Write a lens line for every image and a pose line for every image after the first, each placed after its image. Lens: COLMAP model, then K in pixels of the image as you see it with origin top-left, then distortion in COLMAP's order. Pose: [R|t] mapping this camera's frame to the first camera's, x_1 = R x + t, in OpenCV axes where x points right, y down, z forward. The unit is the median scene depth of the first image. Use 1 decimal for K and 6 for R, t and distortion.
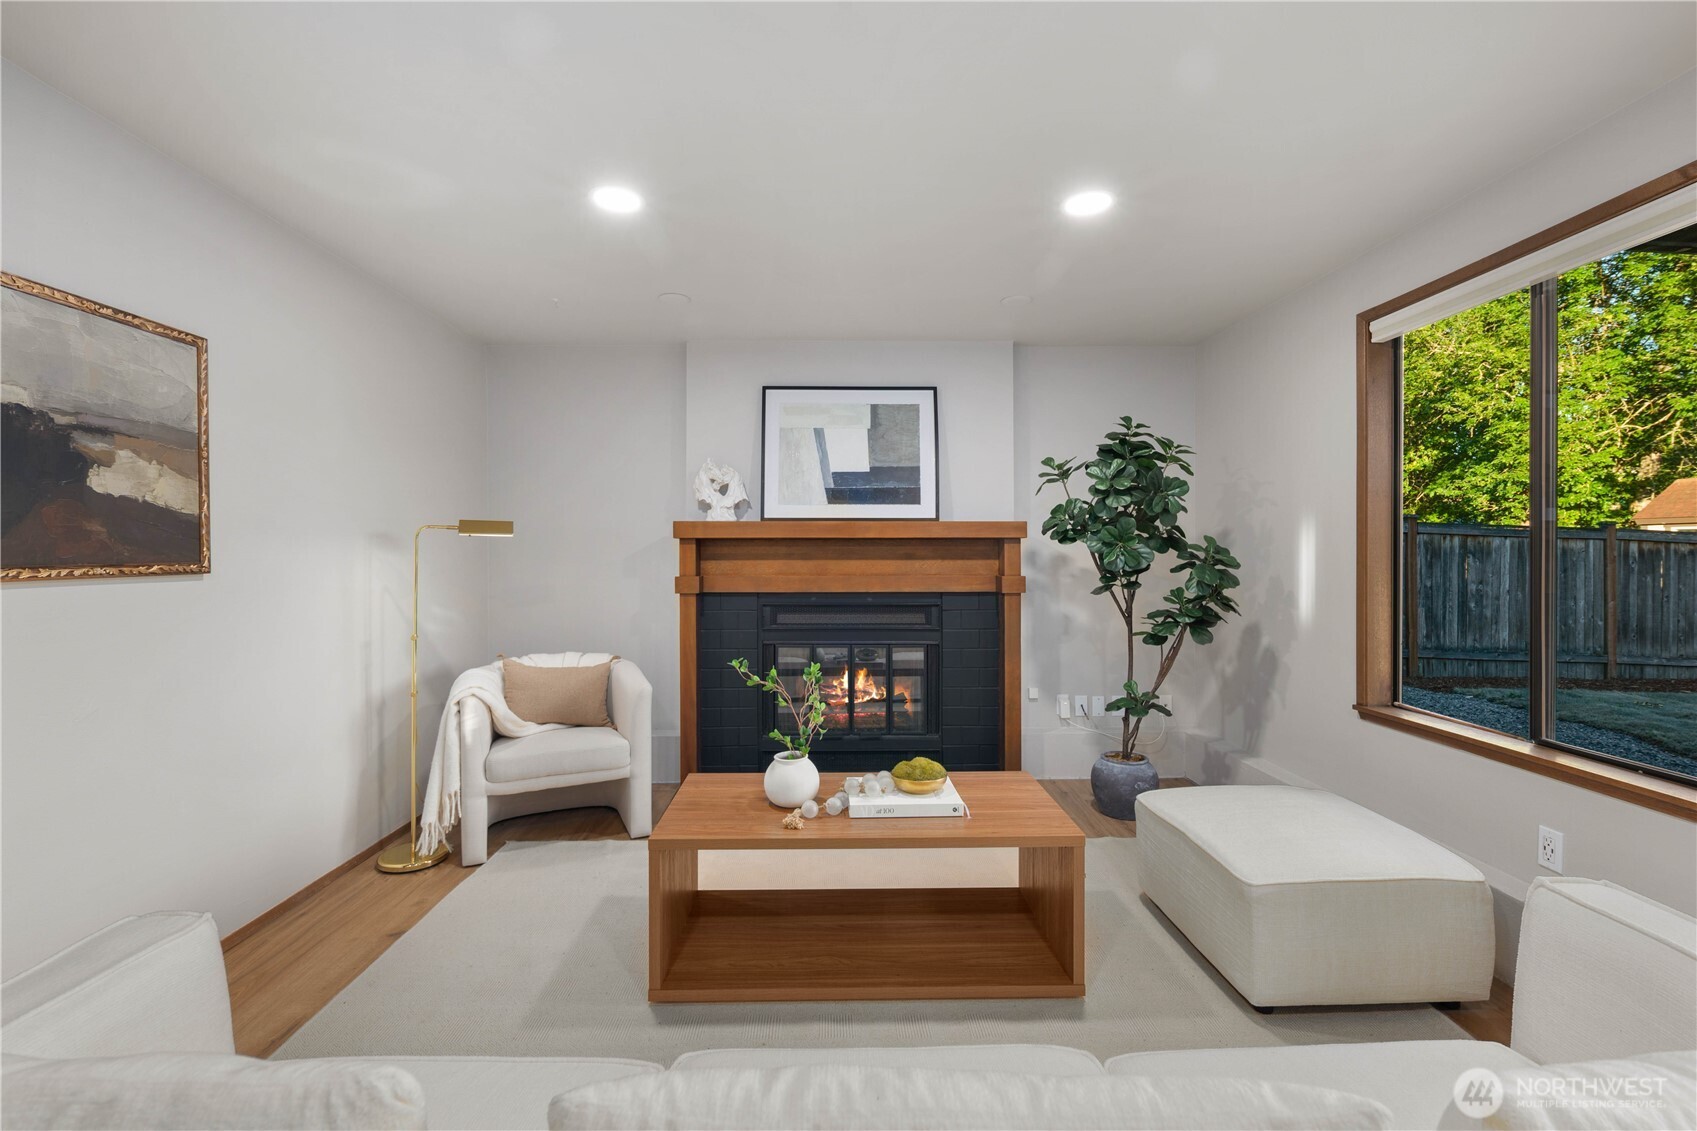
lens RADIAL K [[737.1, 0, 848.6], [0, 737.1, 558.4], [0, 0, 1]] dist [0.002360, -0.000044]
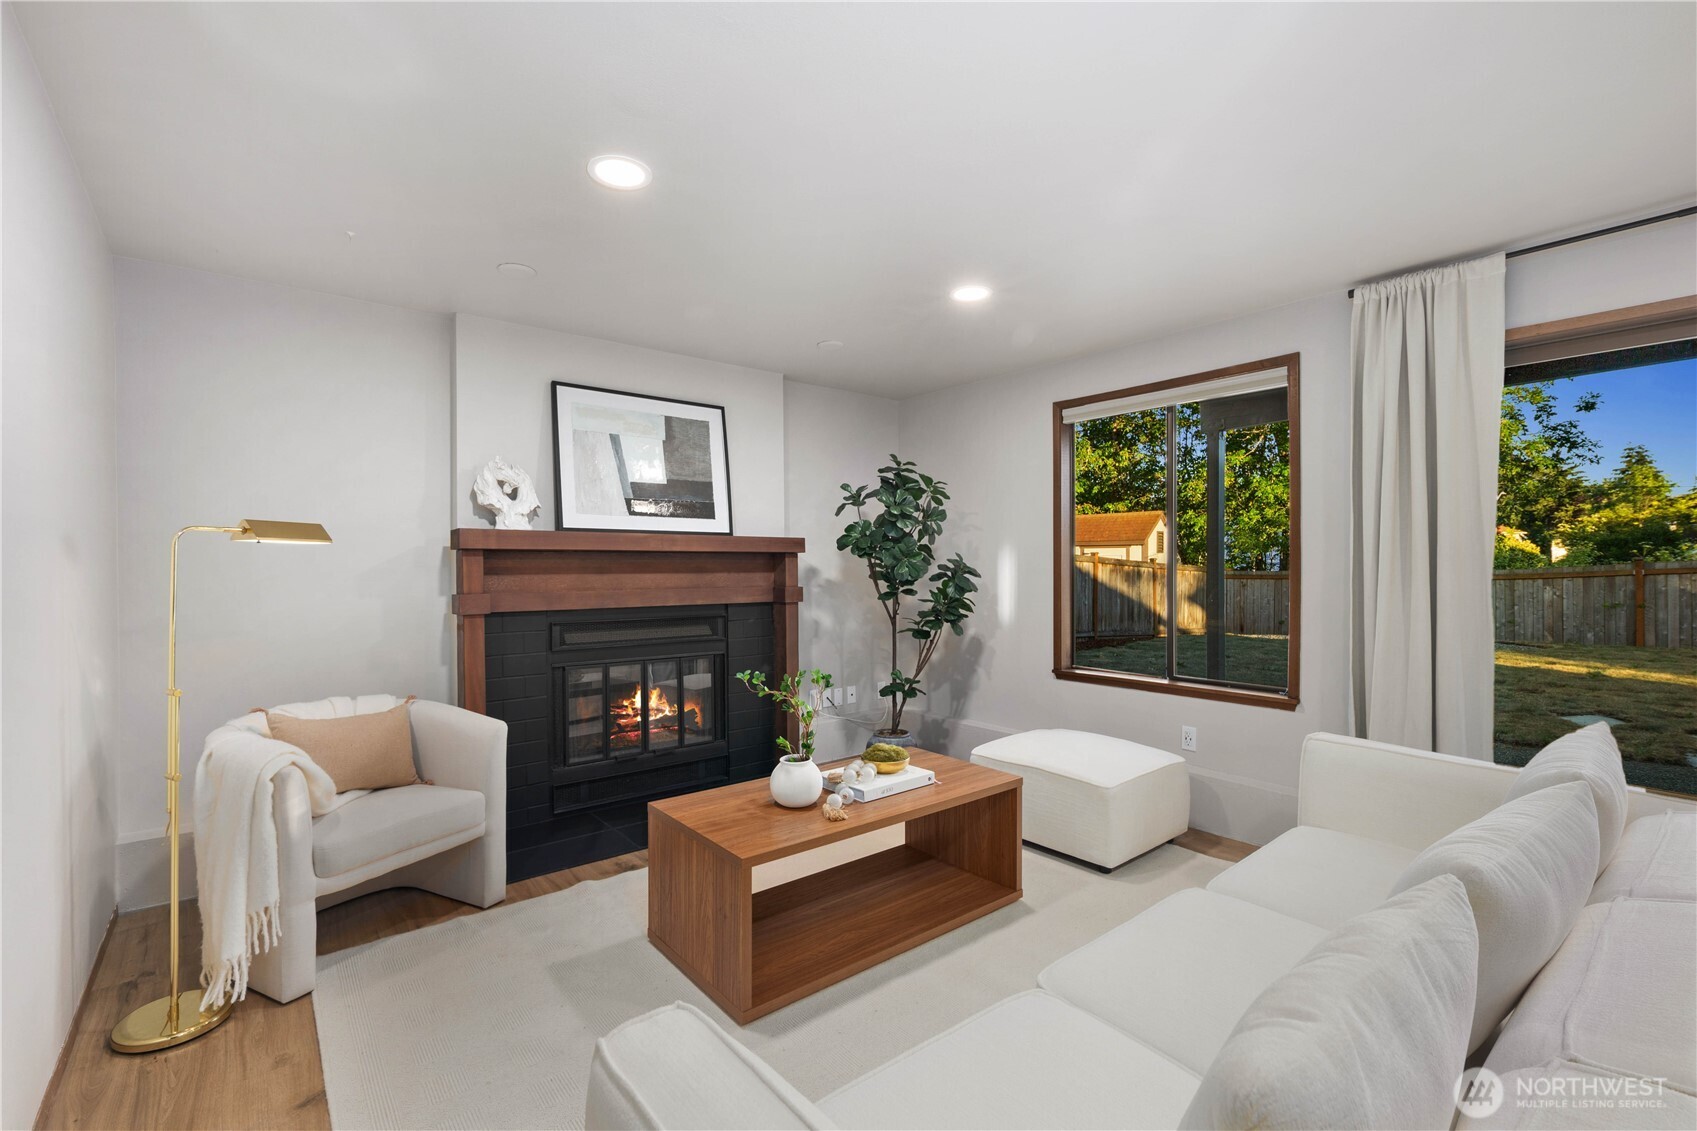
lens RADIAL K [[740.9, 0, 848.5], [0, 740.9, 565.5], [0, 0, 1]] dist [-0.000372, -0.000111]
pose [[0.790000, -0.001560, 0.613105, -0.399171], [0.006114, 0.999967, -0.005333, -0.001565], [-0.613077, 0.007961, 0.789983, 0.067956]]
